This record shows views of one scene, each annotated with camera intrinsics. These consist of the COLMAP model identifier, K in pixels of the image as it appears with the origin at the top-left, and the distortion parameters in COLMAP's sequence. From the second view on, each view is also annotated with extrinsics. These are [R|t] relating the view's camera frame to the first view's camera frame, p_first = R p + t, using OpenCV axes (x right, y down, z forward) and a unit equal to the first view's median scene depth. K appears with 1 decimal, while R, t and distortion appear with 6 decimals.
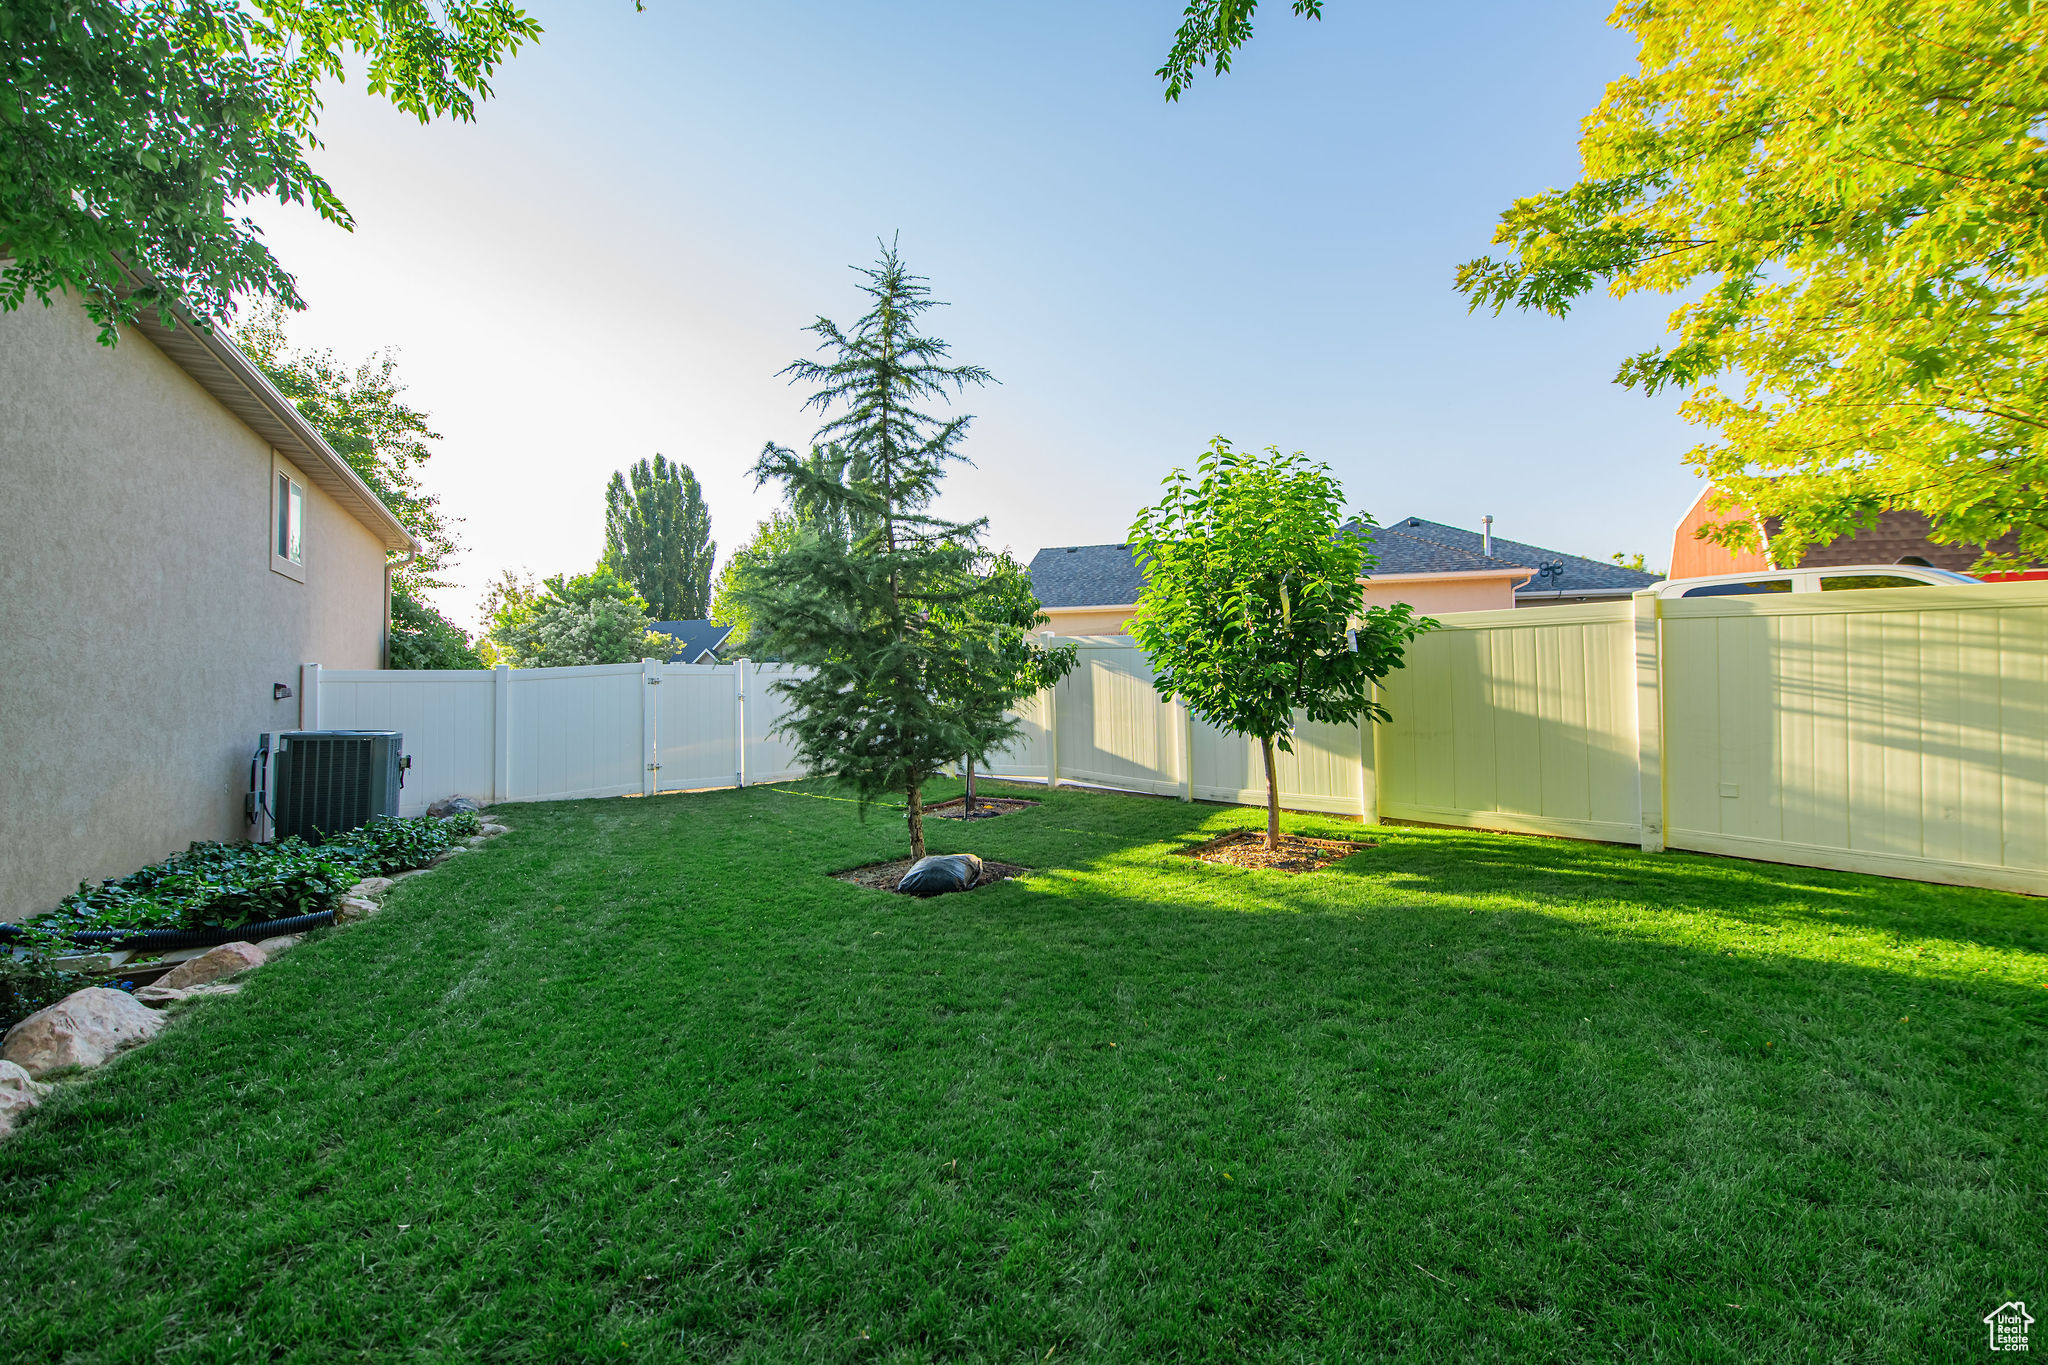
lens RADIAL K [[821.9, 0, 1042.5], [0, 821.9, 668.9], [0, 0, 1]] dist [0.002630, -0.000298]
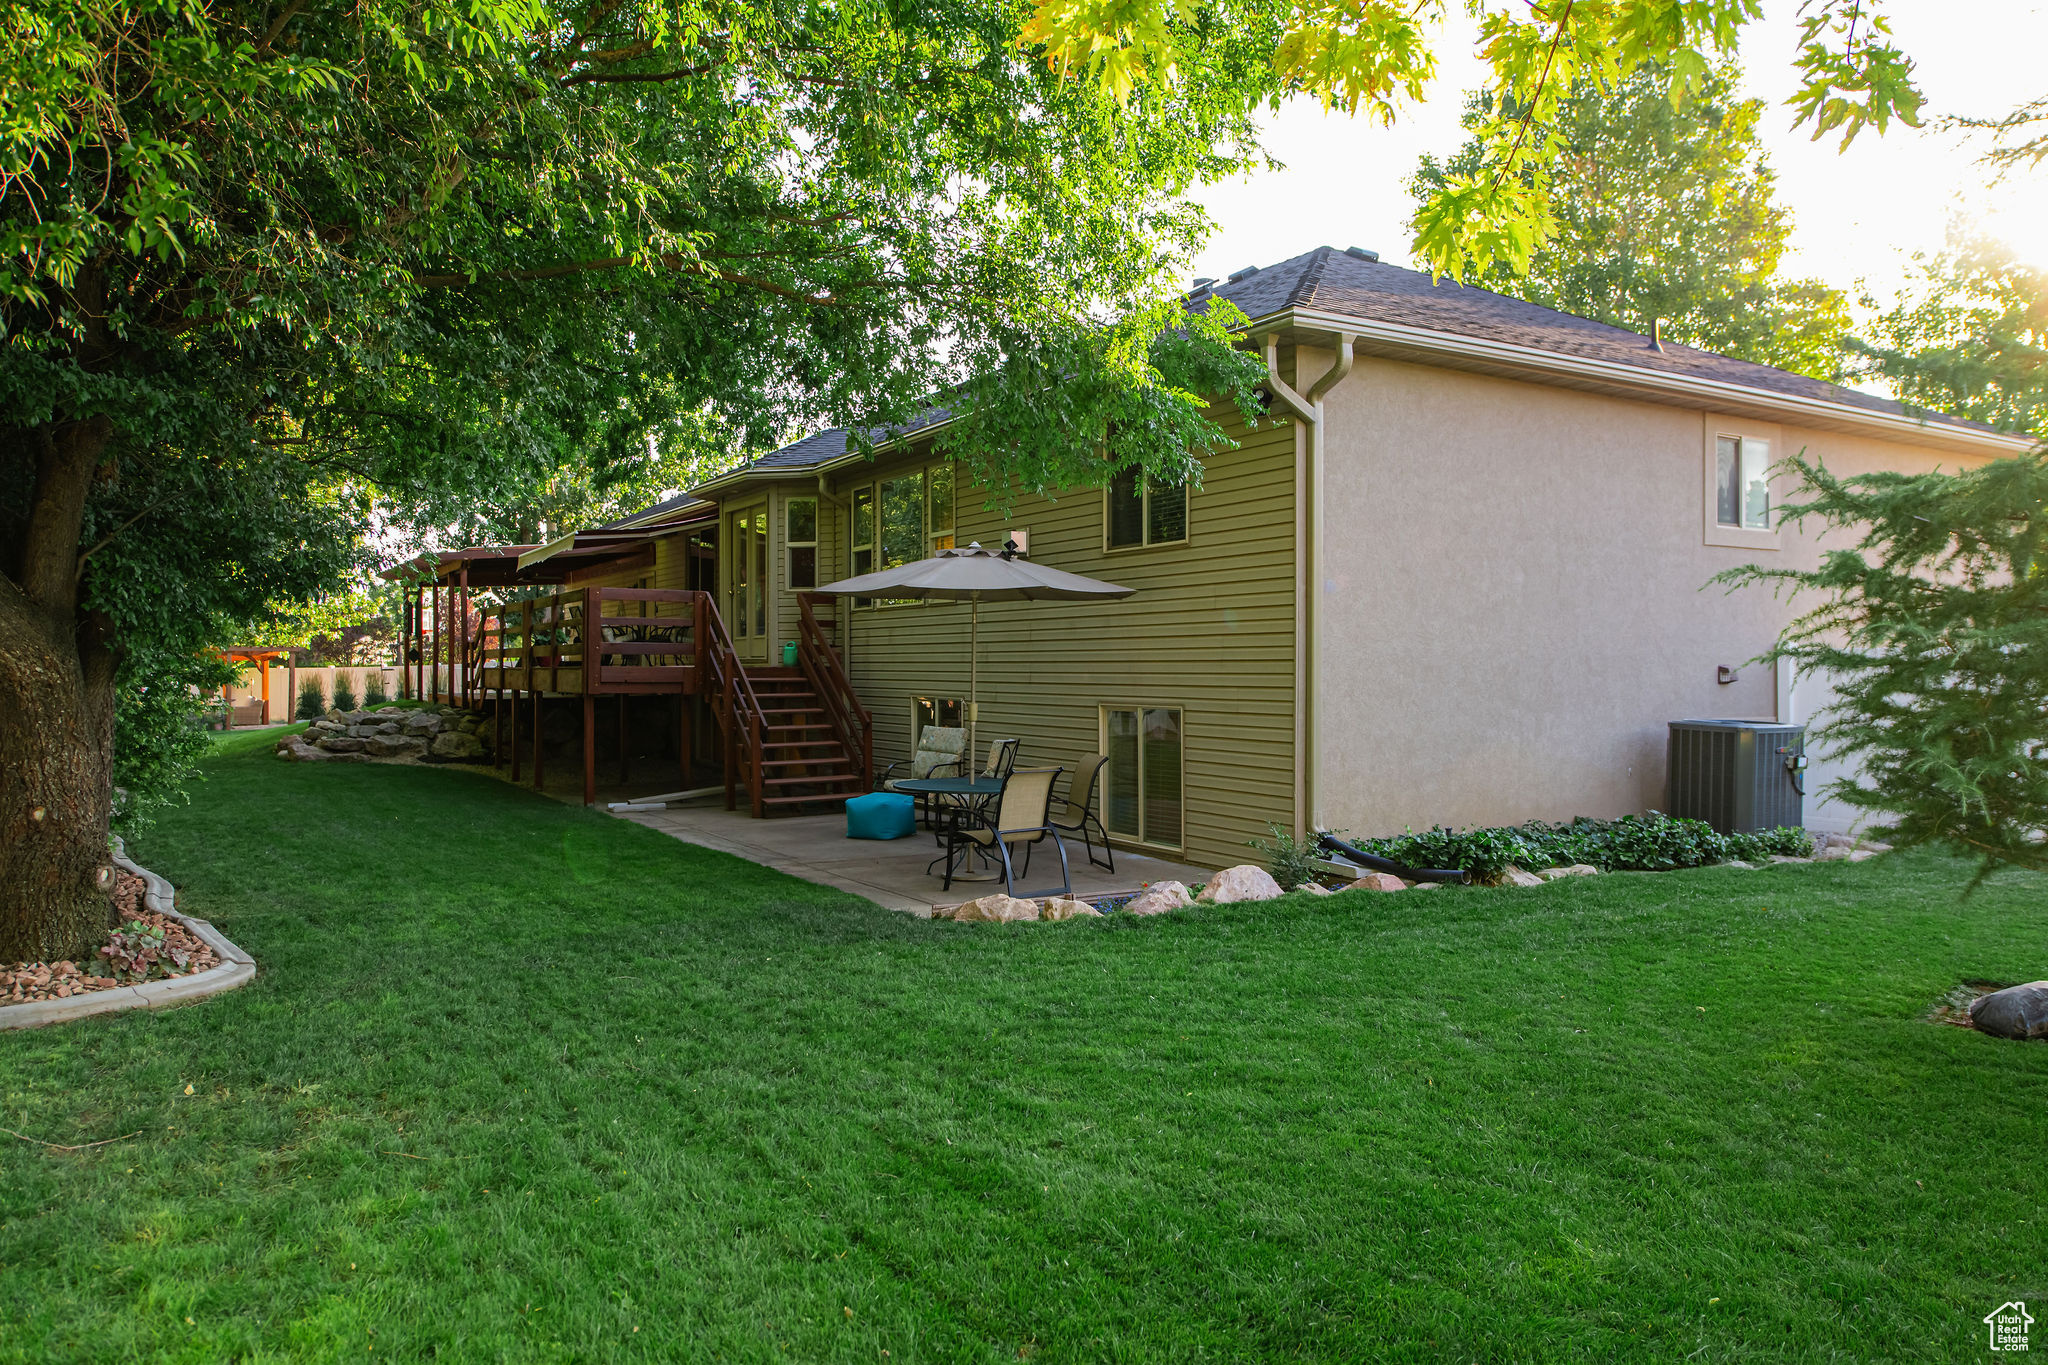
lens RADIAL K [[1385.0, 0, 1029.8], [0, 1385.0, 668.4], [0, 0, 1]] dist [0.012066, -0.000150]
pose [[0.035740, 0.007334, -0.999334, 0.842887], [0.029931, 0.999517, 0.008406, -0.023019], [0.998913, -0.030211, 0.035503, 0.249872]]
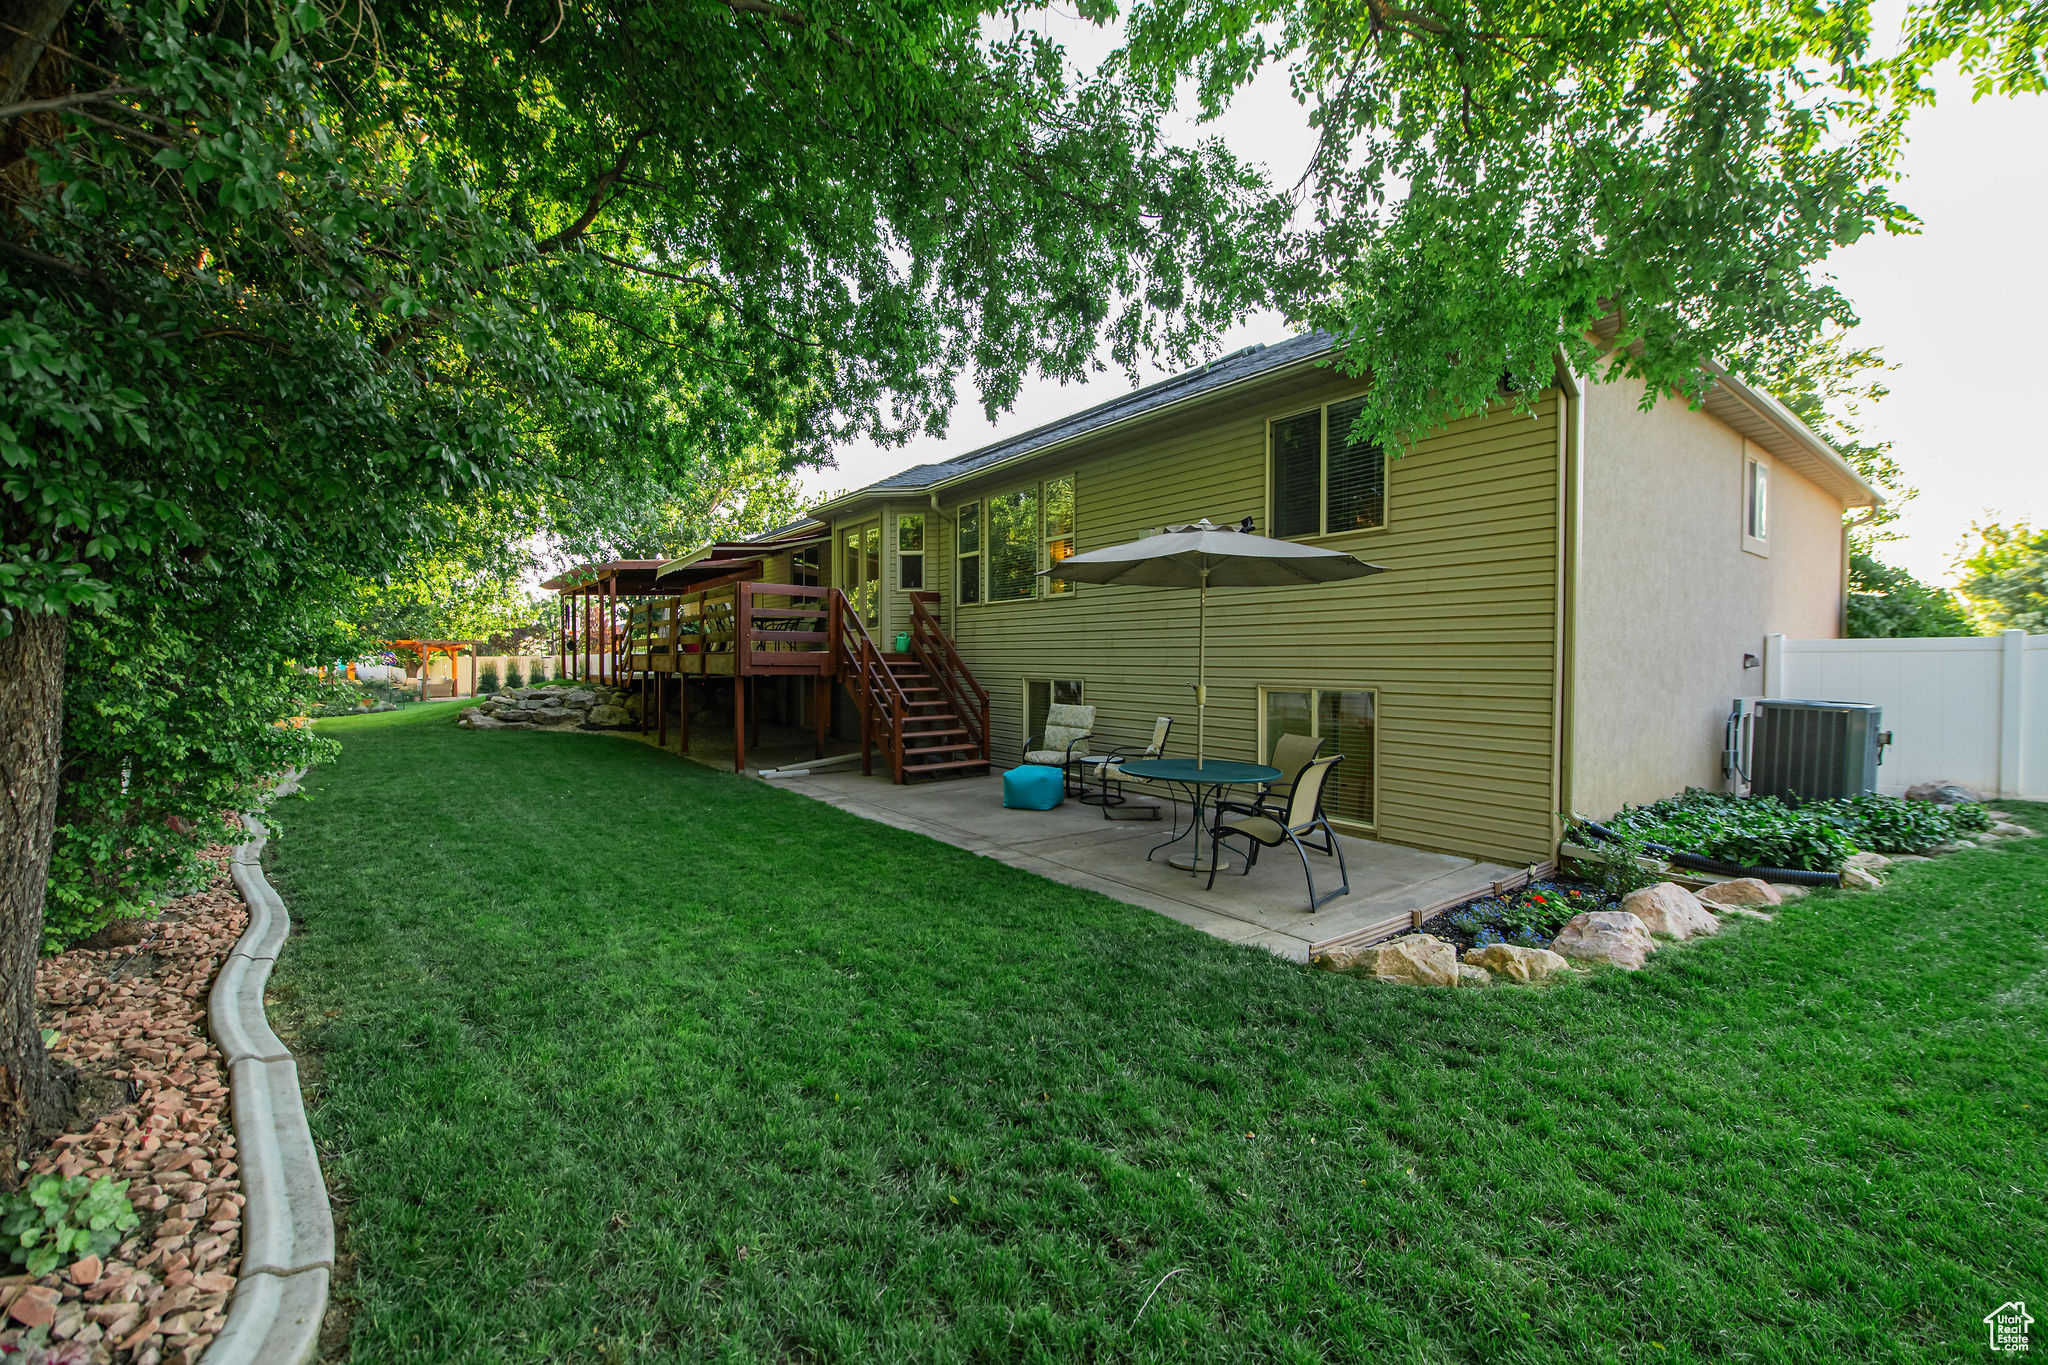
lens RADIAL K [[821.9, 0, 1030.8], [0, 821.9, 674.9], [0, 0, 1]] dist [0.002630, -0.000298]
pose [[0.138508, 0.024492, -0.990058, 0.024709], [0.025003, 0.999289, 0.028218, -0.012782], [0.990046, -0.028663, 0.137797, -0.123794]]
